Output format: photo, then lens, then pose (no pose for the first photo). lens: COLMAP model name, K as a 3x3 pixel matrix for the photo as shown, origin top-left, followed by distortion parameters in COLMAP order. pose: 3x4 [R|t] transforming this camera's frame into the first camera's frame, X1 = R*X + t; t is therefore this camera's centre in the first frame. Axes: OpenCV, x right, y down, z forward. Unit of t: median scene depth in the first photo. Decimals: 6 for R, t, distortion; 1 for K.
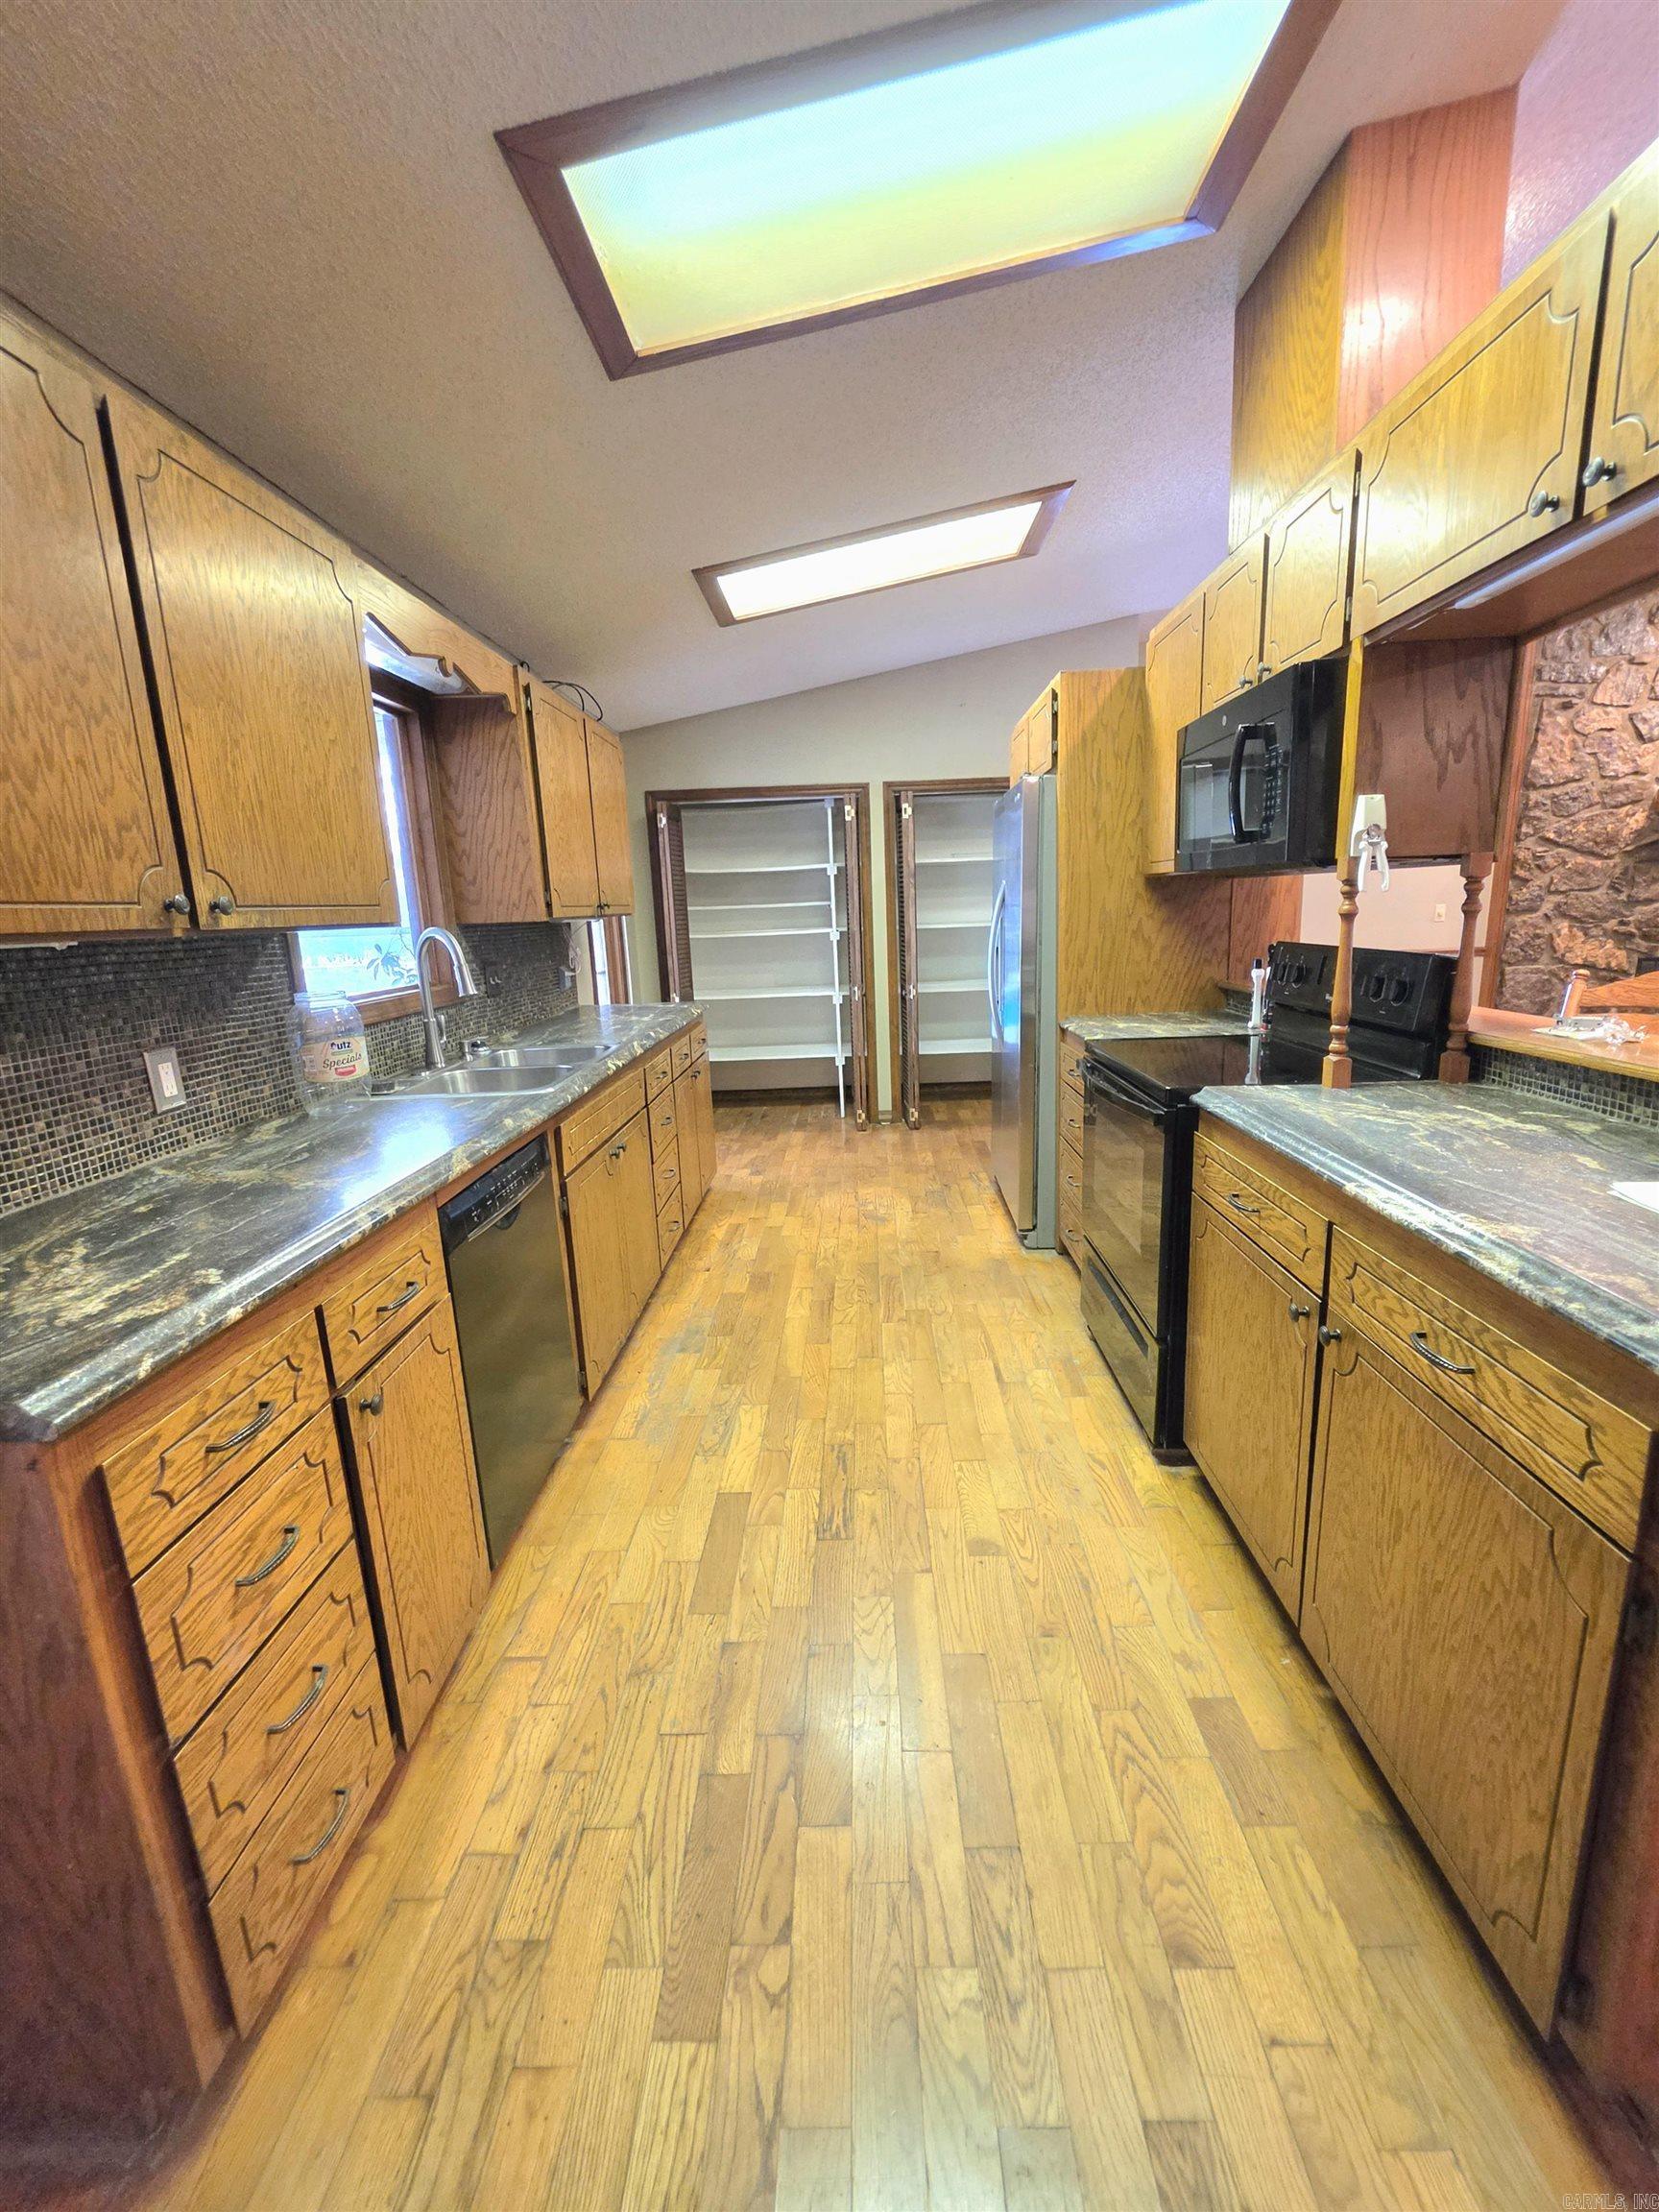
lens RADIAL K [[901.7, 0, 838.6], [0, 901.7, 1099.7], [0, 0, 1]] dist [-0.000291, -0.000154]
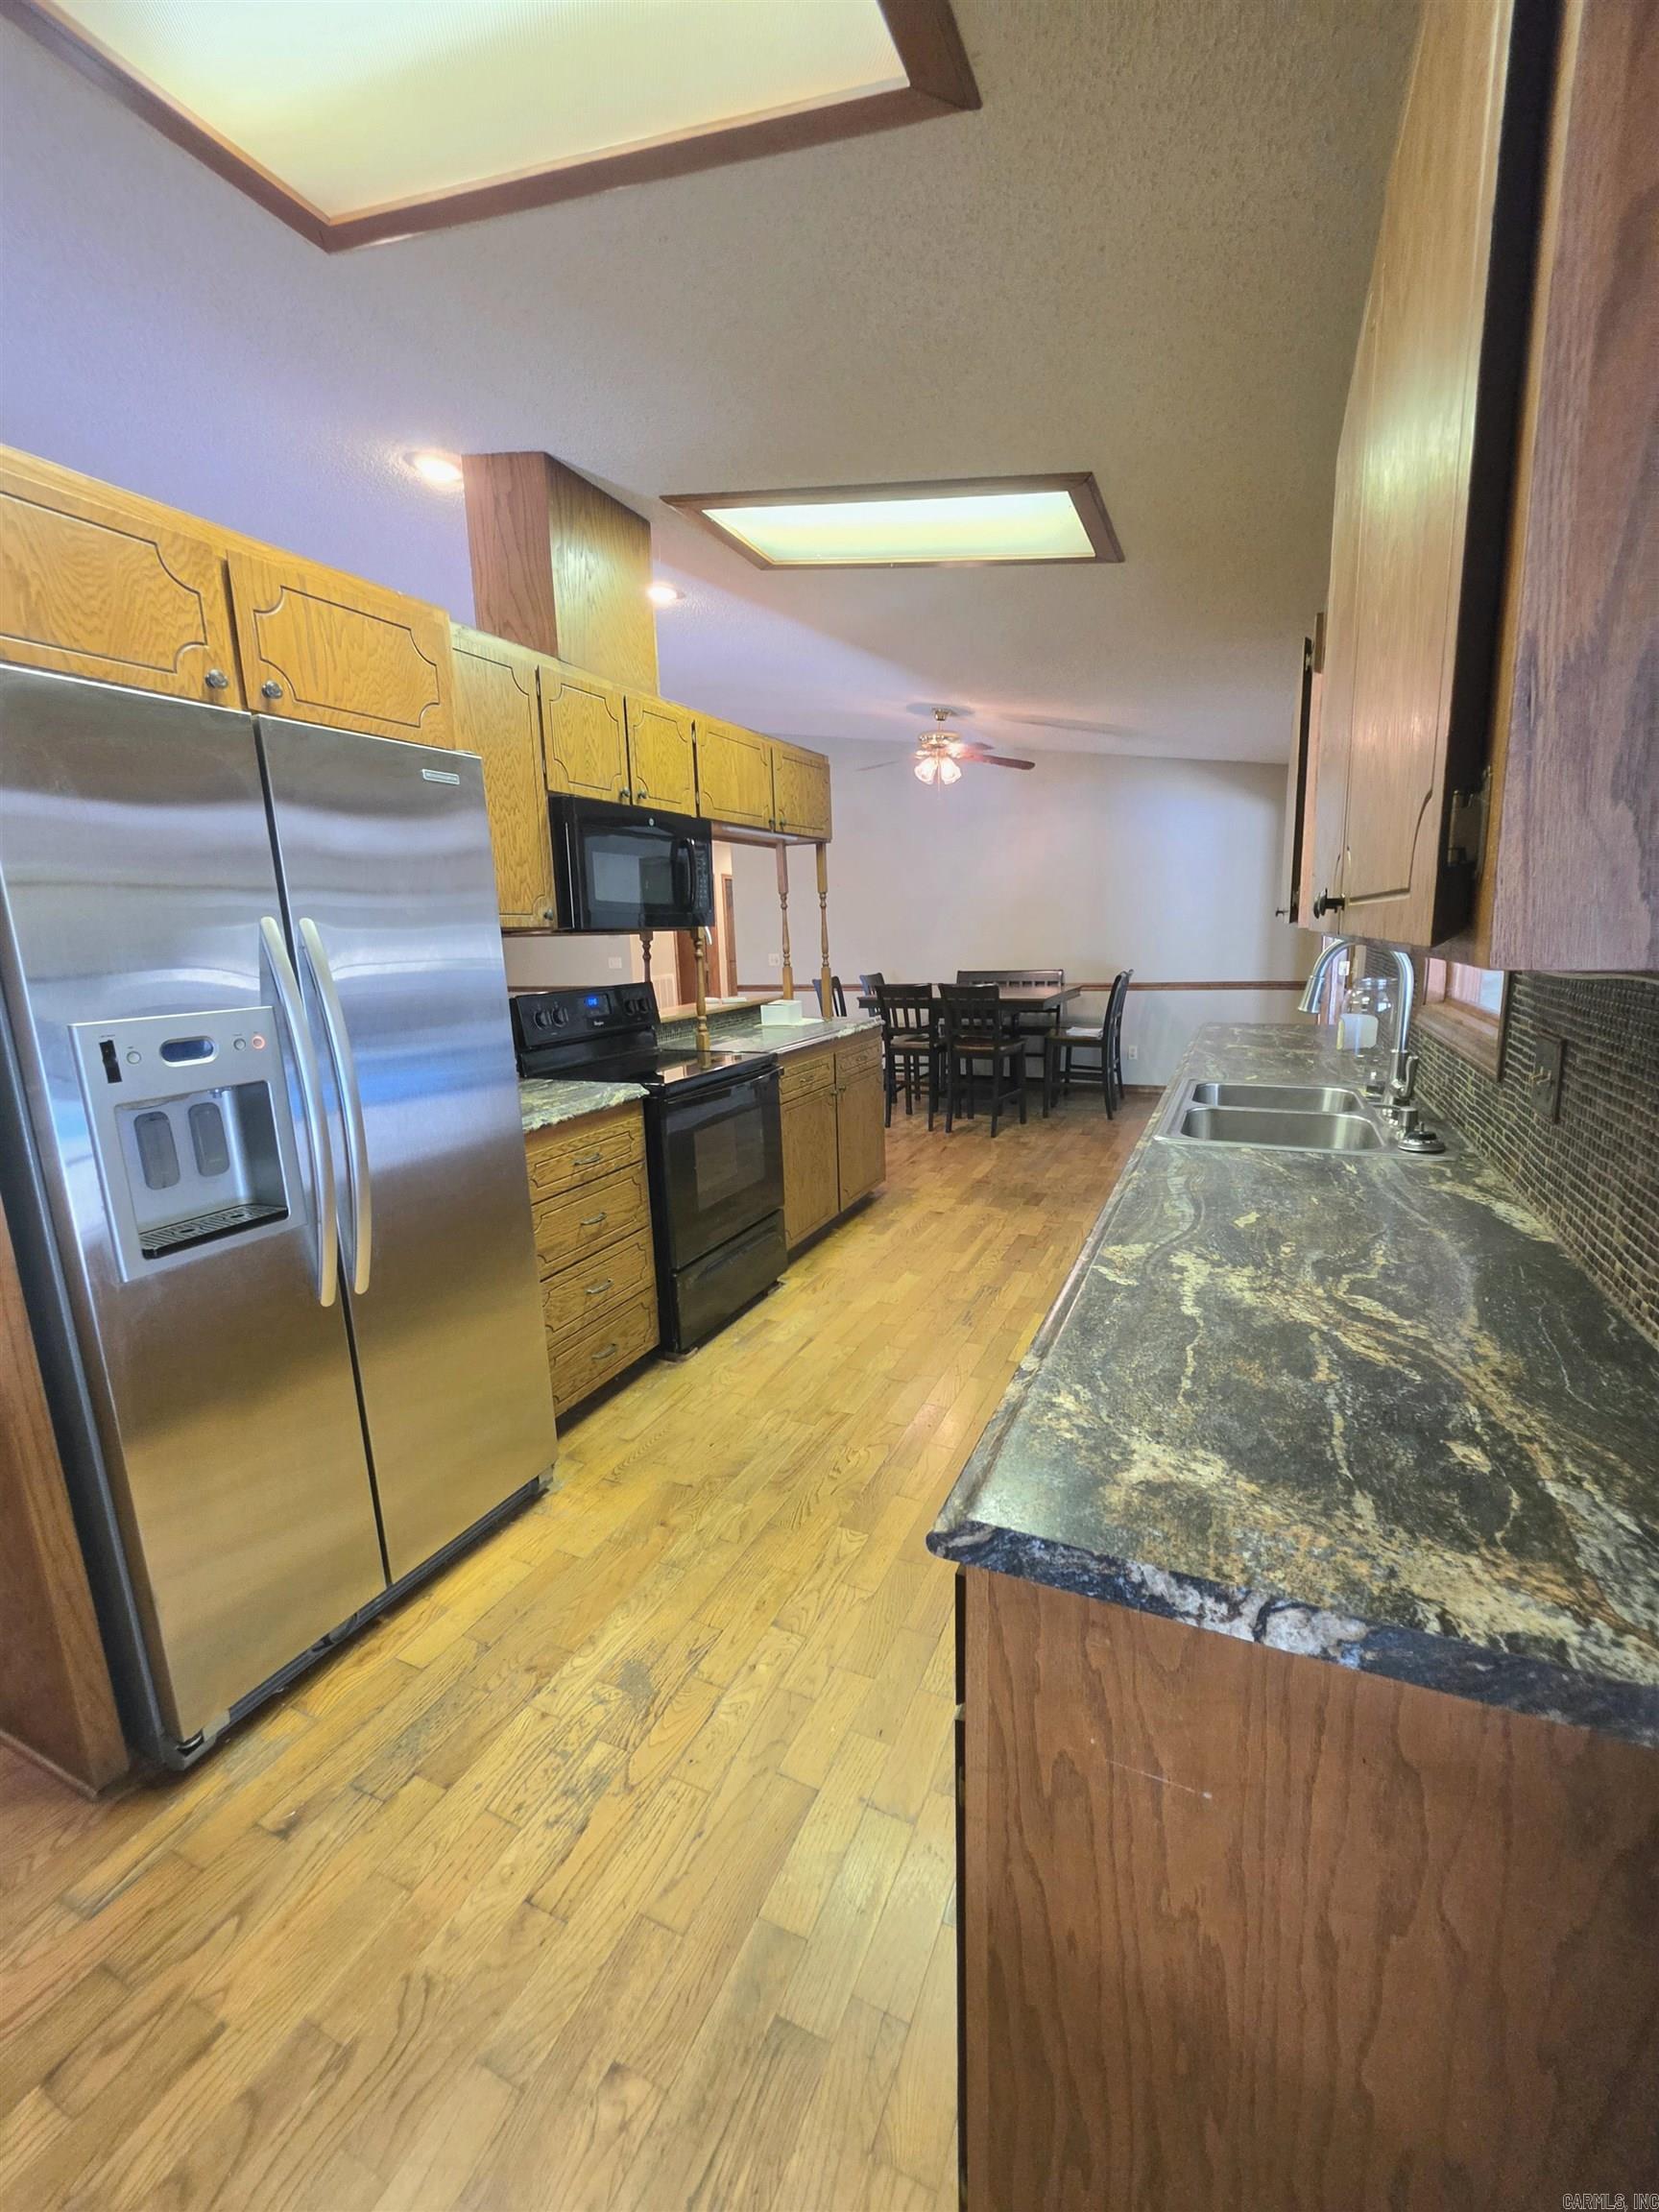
lens RADIAL K [[893.3, 0, 840.1], [0, 893.3, 1114.2], [0, 0, 1]] dist [0.000305, -0.000060]
pose [[-0.918669, -0.010074, 0.394900, -0.256898], [0.147874, 0.918221, 0.367429, -0.313961], [-0.366307, 0.395941, -0.842051, 1.493035]]
